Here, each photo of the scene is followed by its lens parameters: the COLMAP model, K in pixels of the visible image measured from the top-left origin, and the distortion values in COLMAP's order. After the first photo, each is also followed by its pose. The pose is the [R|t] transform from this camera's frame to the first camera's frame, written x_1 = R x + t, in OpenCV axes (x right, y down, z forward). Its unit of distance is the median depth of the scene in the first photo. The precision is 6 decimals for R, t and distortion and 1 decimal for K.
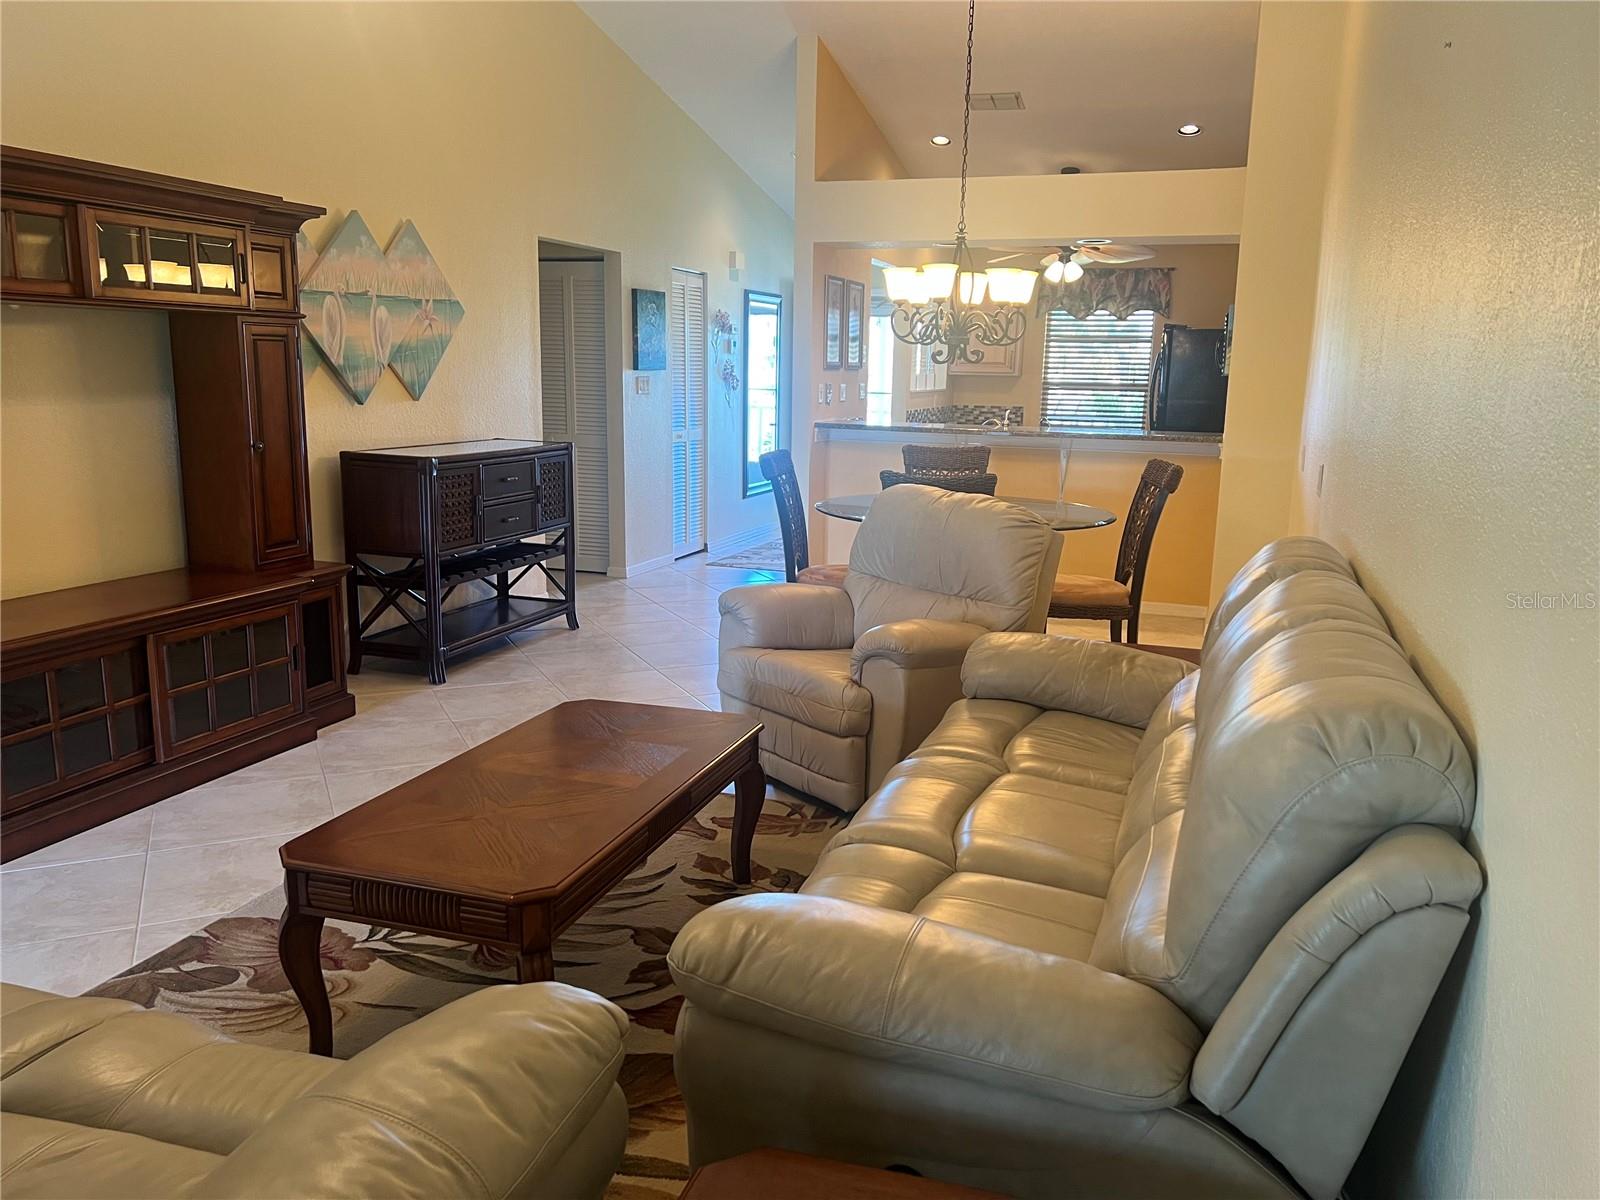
lens RADIAL K [[1199.9, 0, 812.7], [0, 1199.9, 601.9], [0, 0, 1]] dist [0.059381, -0.071161]
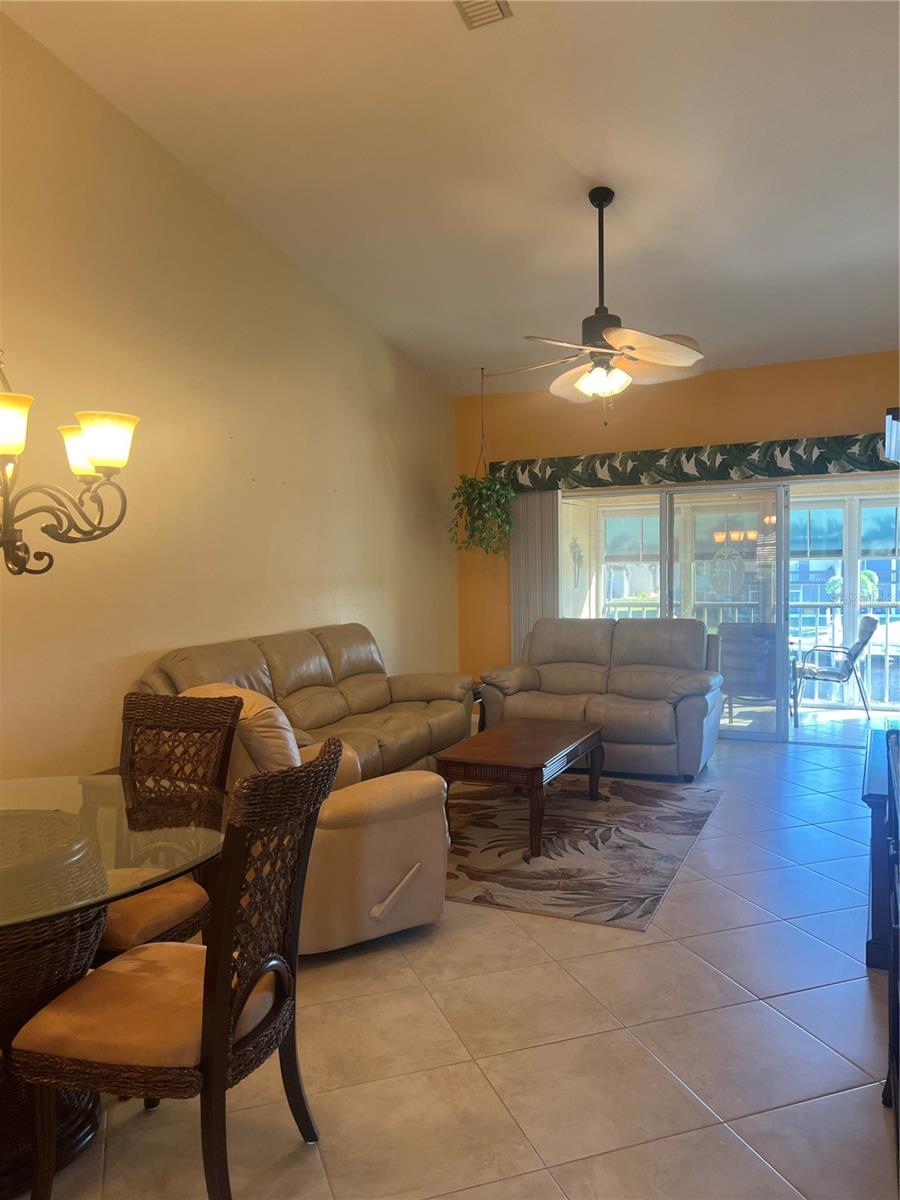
lens RADIAL K [[900.0, 0, 446.1], [0, 900.0, 607.3], [0, 0, 1]] dist [0.059381, -0.071161]
pose [[-0.992468, -0.012402, 0.121871, -0.187489], [0.017776, 0.969751, 0.243446, -0.381041], [-0.121204, 0.243779, -0.962227, 1.866079]]
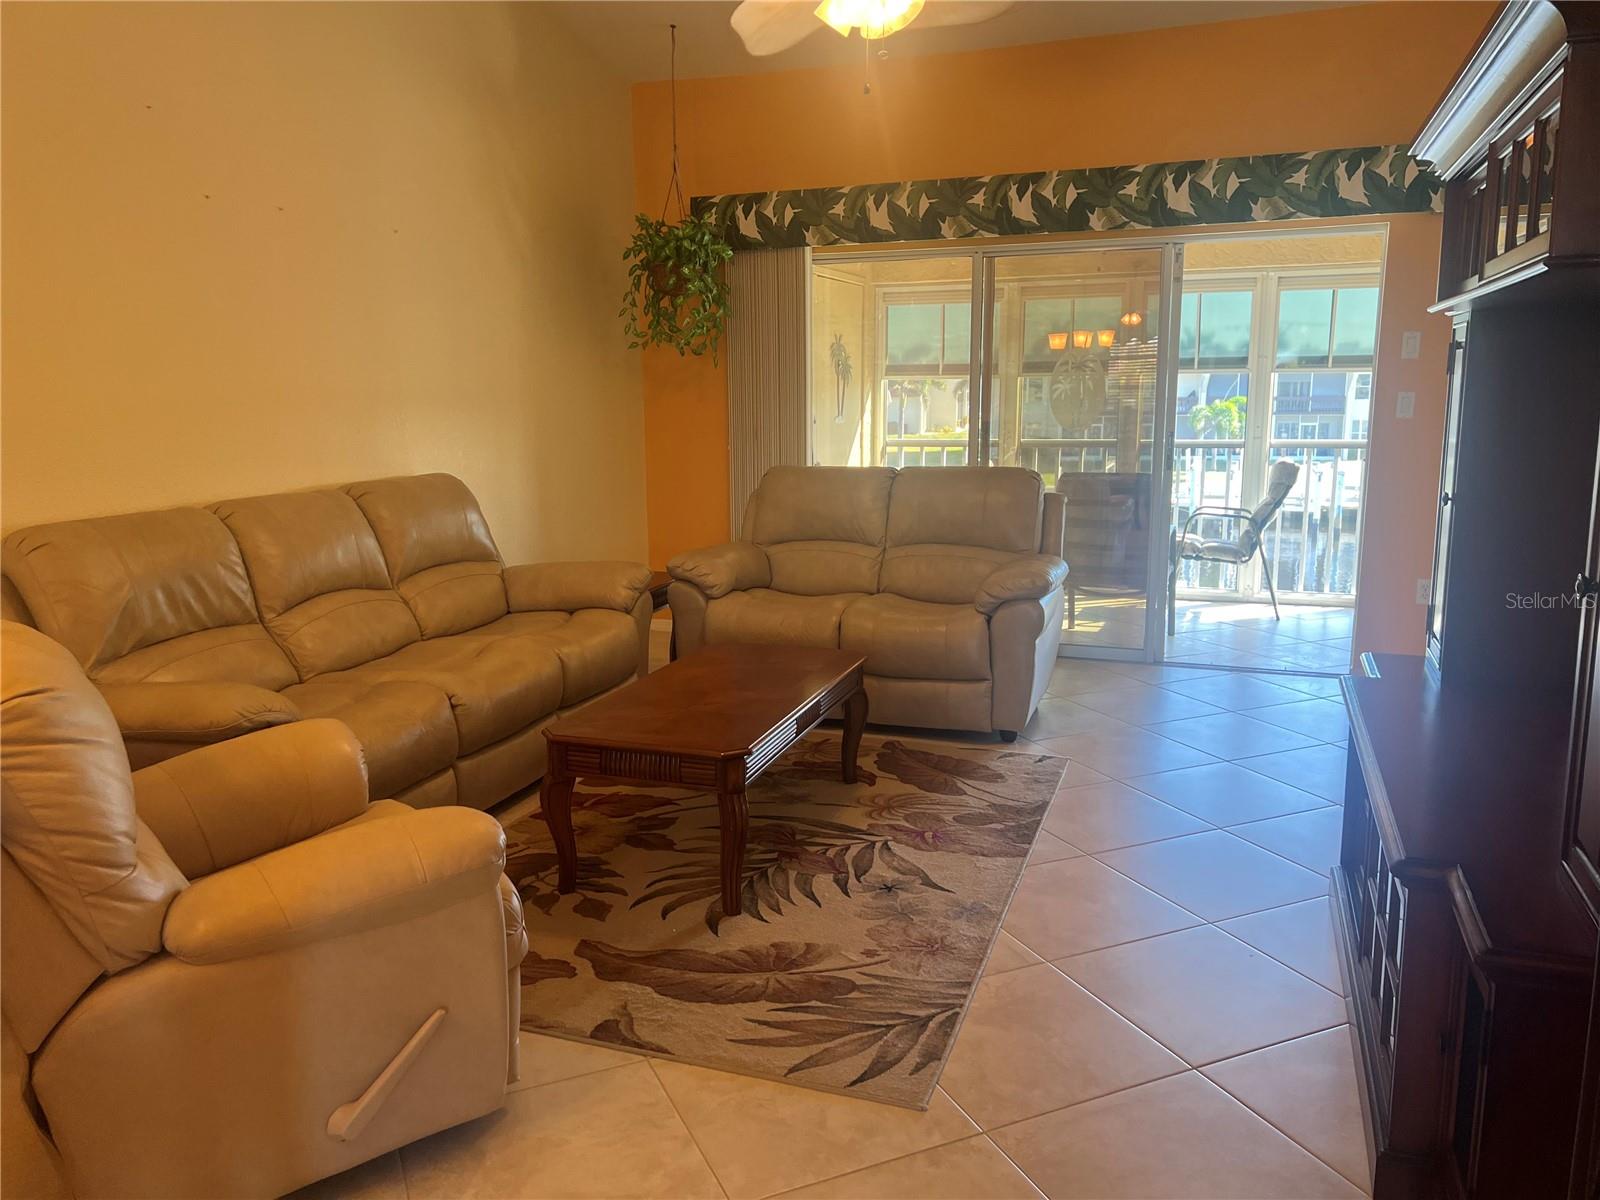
lens RADIAL K [[1199.9, 0, 797.2], [0, 1199.9, 598.6], [0, 0, 1]] dist [0.059381, -0.071161]
pose [[-0.999449, -0.019589, 0.026786, -0.225433], [-0.008493, 0.931287, 0.364187, -0.297059], [-0.032080, 0.363759, -0.930940, 1.523806]]
